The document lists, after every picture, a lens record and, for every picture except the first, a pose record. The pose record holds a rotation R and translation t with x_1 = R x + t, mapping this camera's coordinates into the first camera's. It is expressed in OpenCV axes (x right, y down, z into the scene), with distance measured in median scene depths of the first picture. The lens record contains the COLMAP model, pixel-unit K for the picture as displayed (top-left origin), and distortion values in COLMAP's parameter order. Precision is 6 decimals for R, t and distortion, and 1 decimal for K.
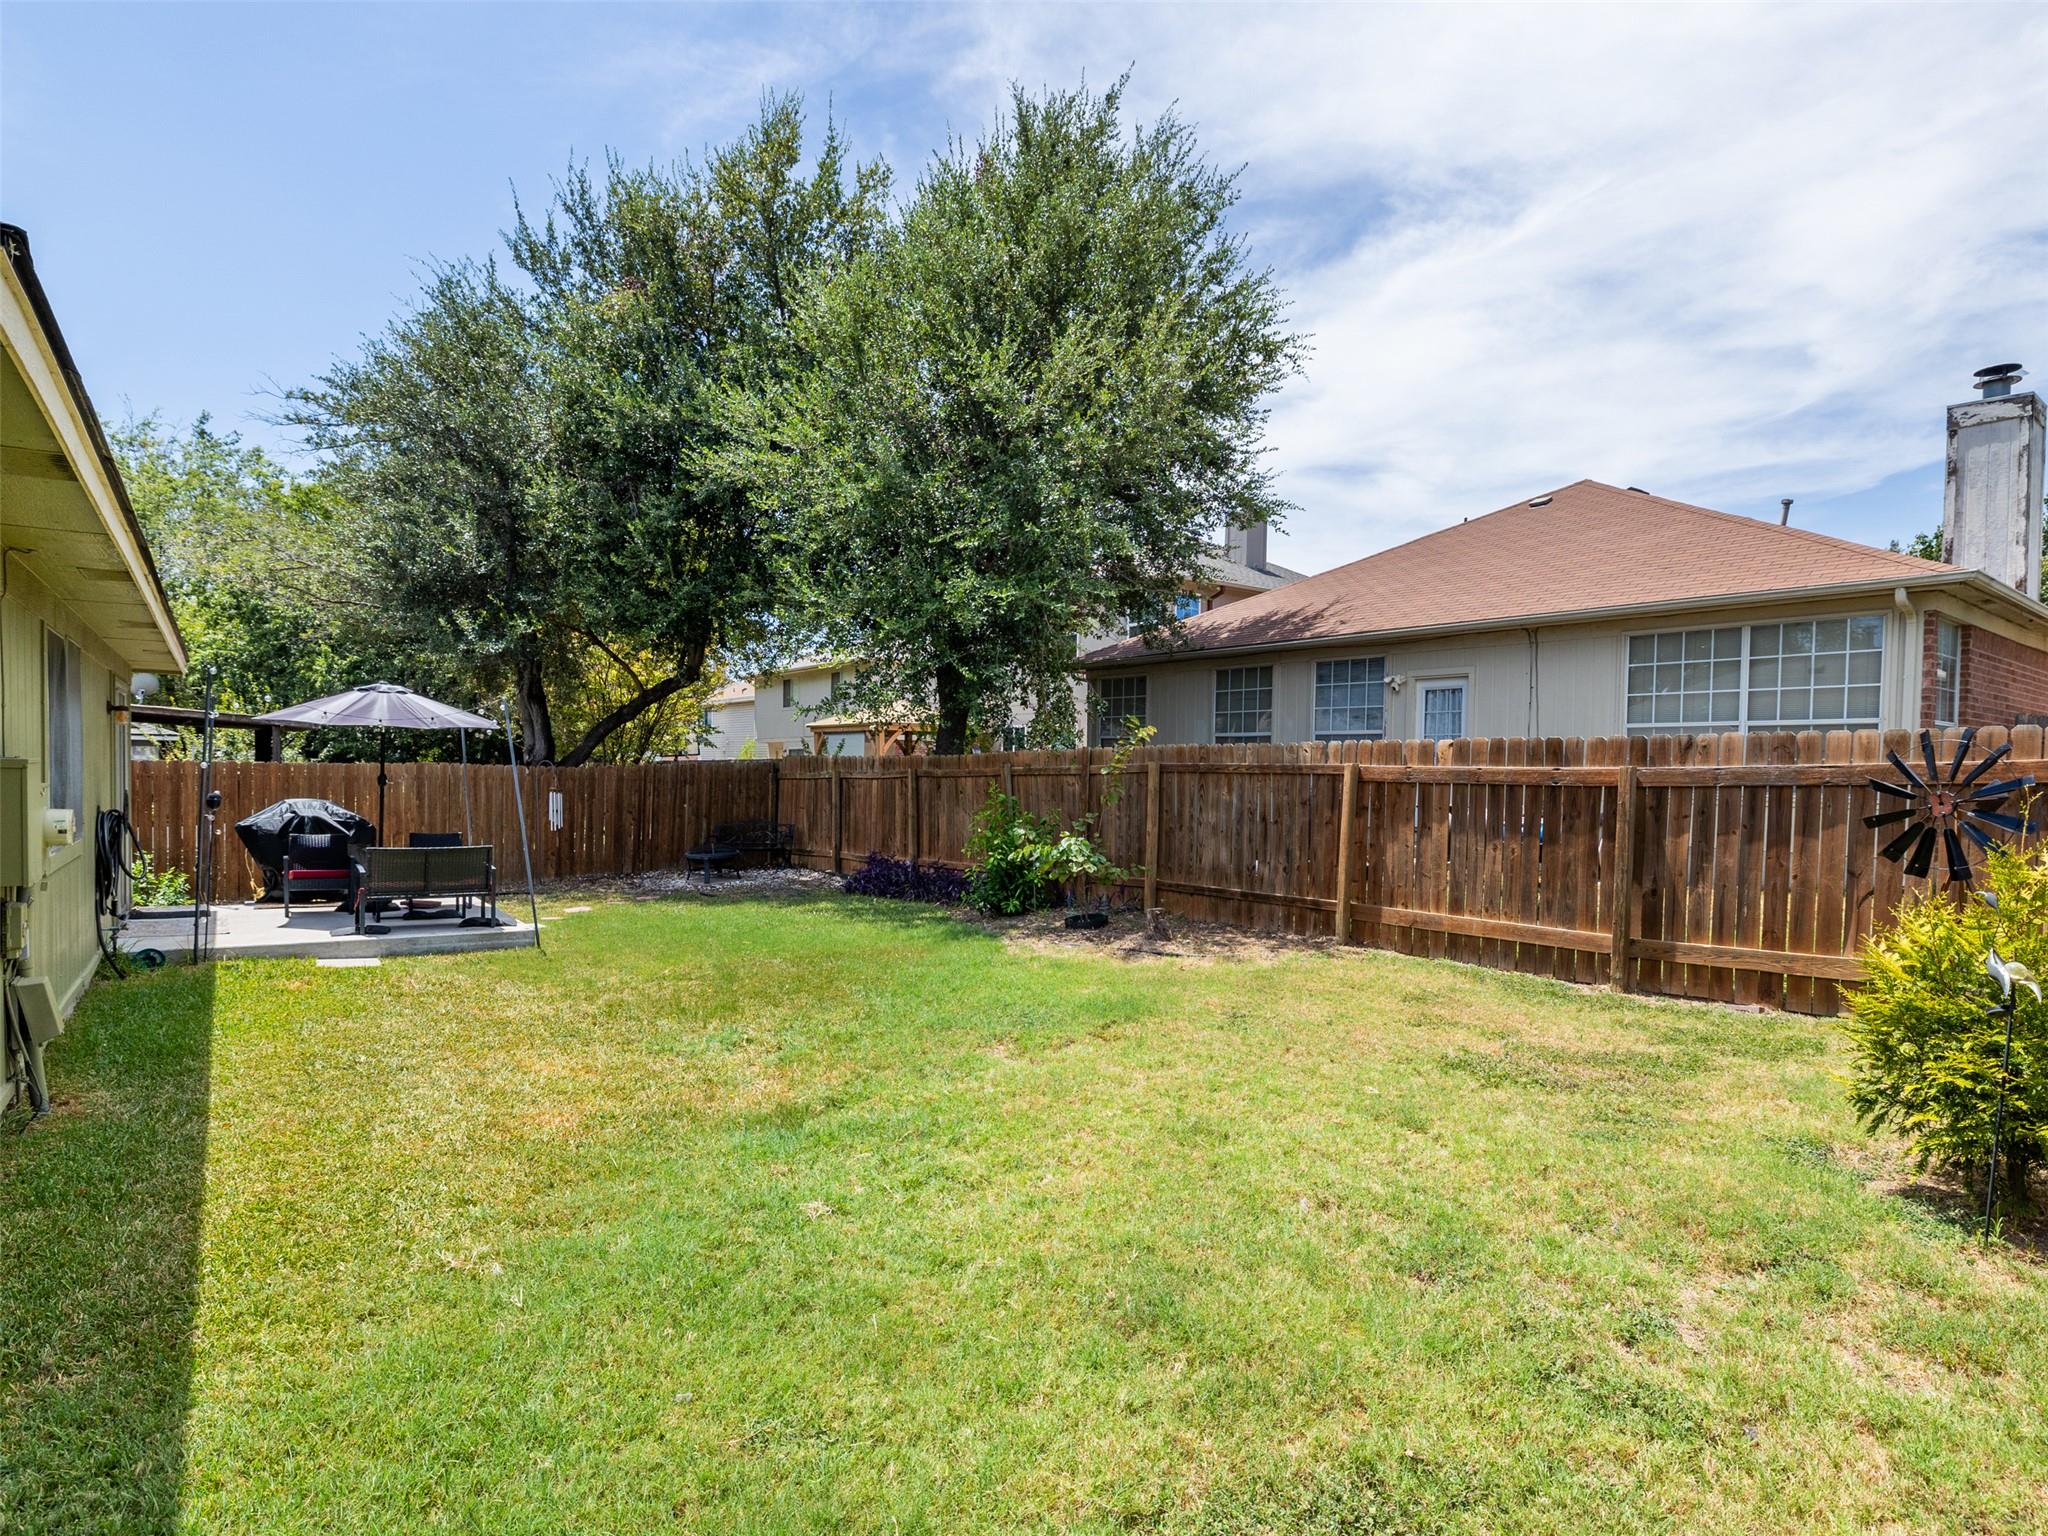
lens RADIAL K [[1152.2, 0, 1063.0], [0, 1152.2, 773.9], [0, 0, 1]] dist [-0.016359, -0.000038]
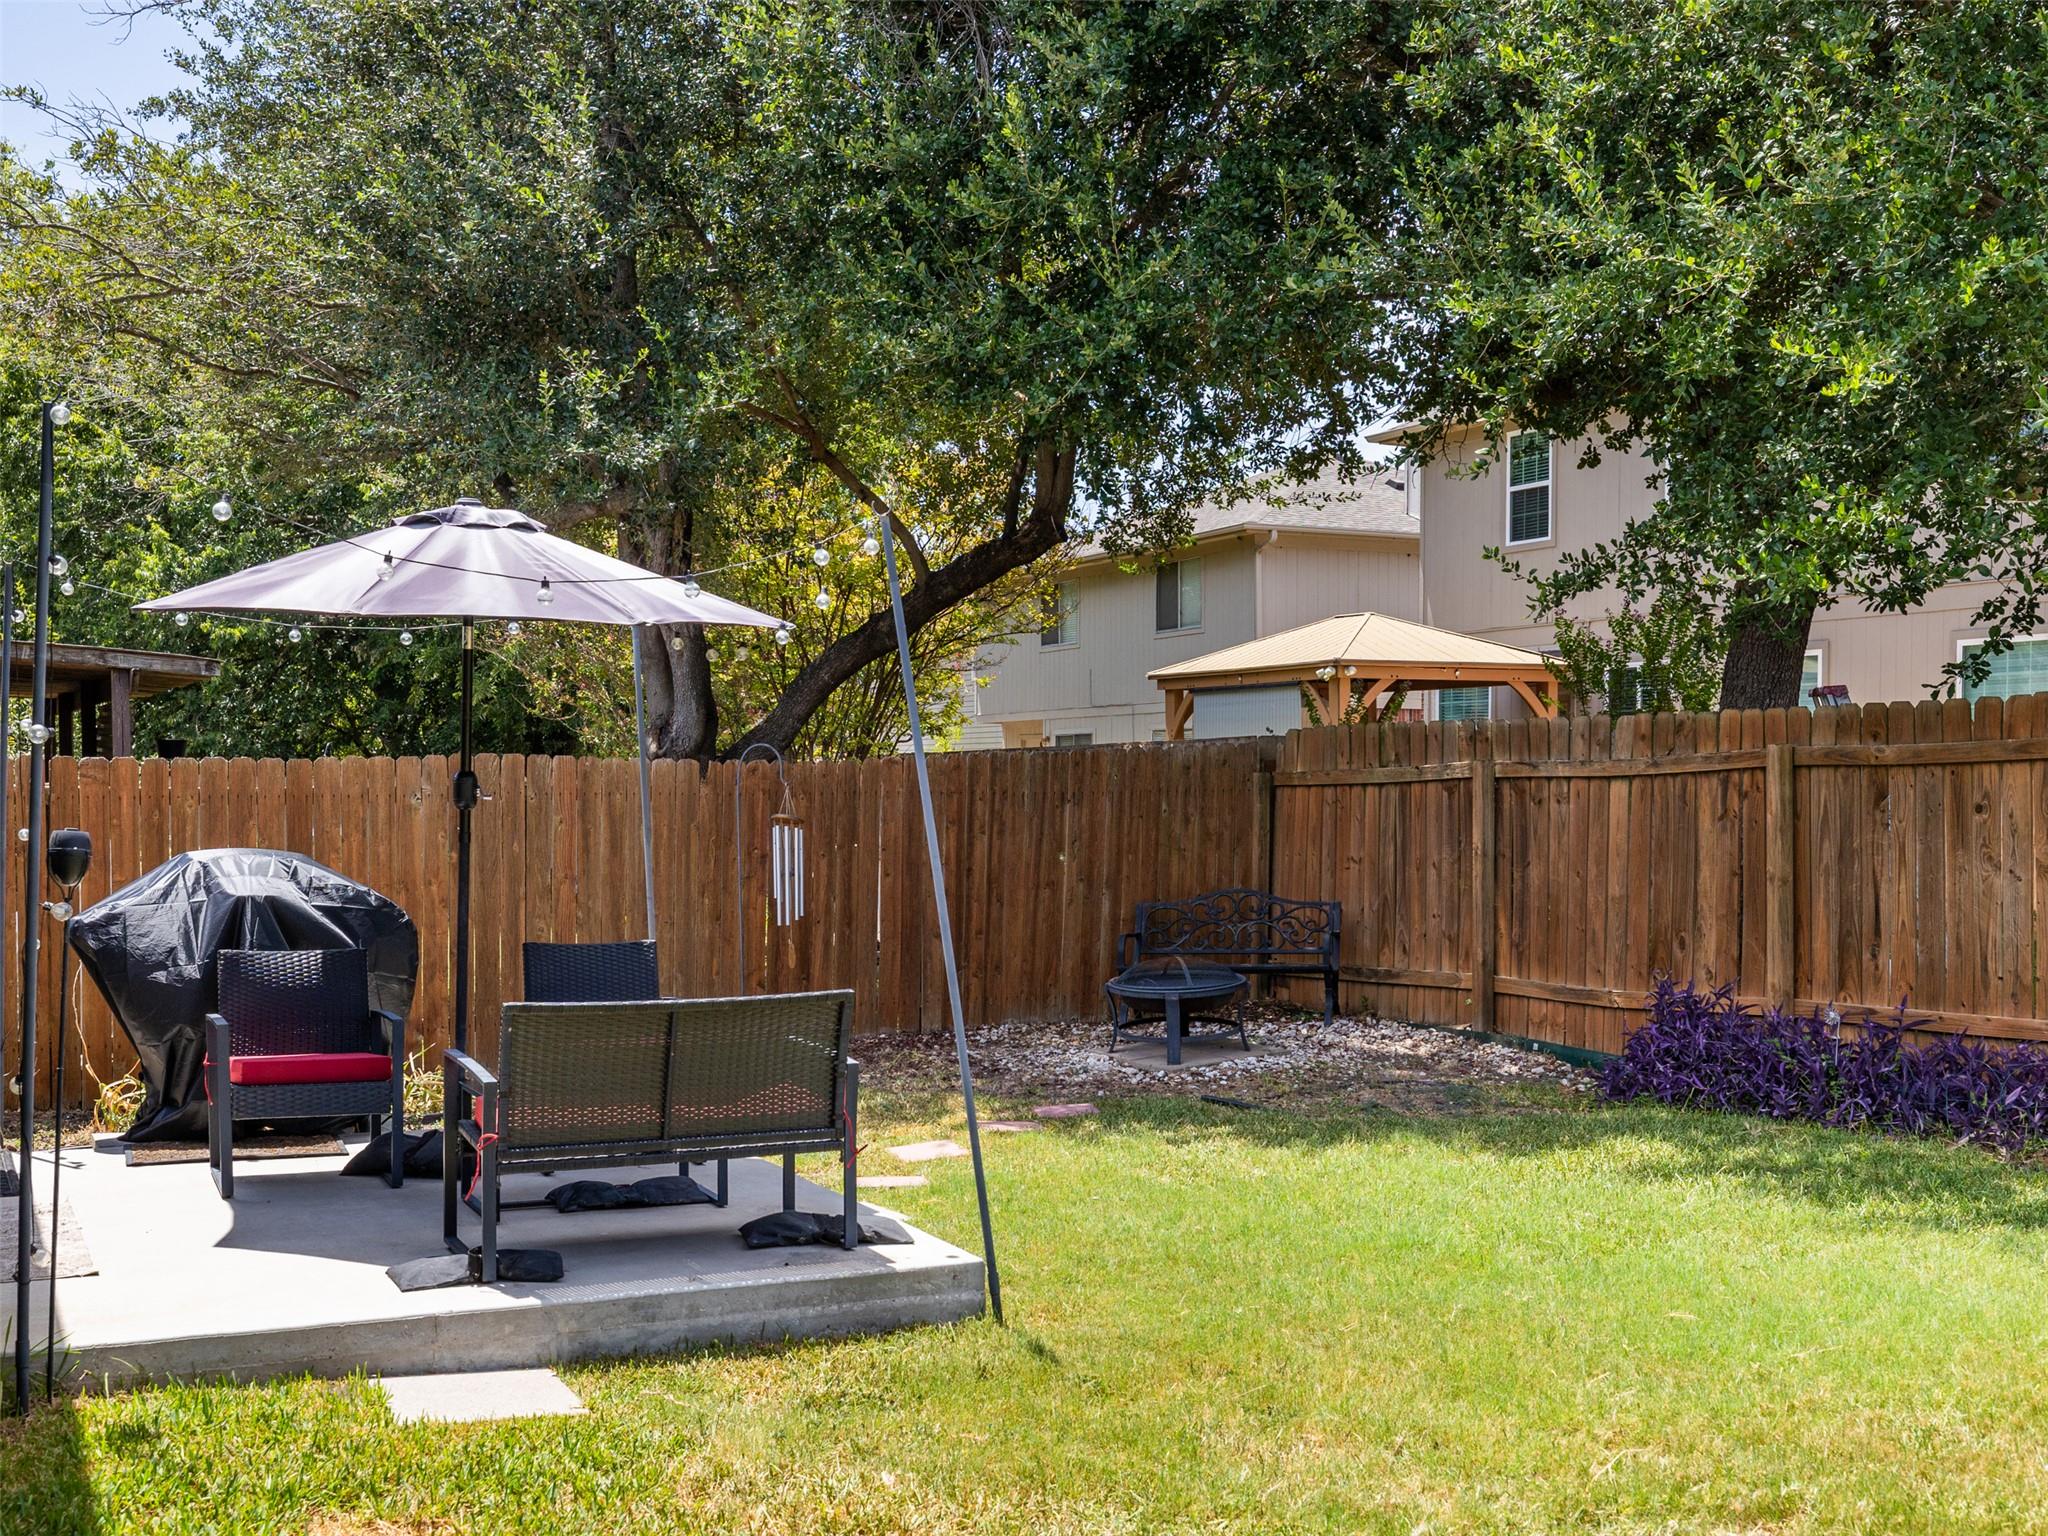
lens RADIAL K [[2243.0, 0, 1017.3], [0, 2243.0, 770.9], [0, 0, 1]] dist [-0.024248, 0.000000]
pose [[0.983579, -0.017862, -0.179592, -0.240389], [0.016123, 0.999808, -0.011139, 0.007307], [0.179757, 0.008061, 0.983678, 0.287630]]
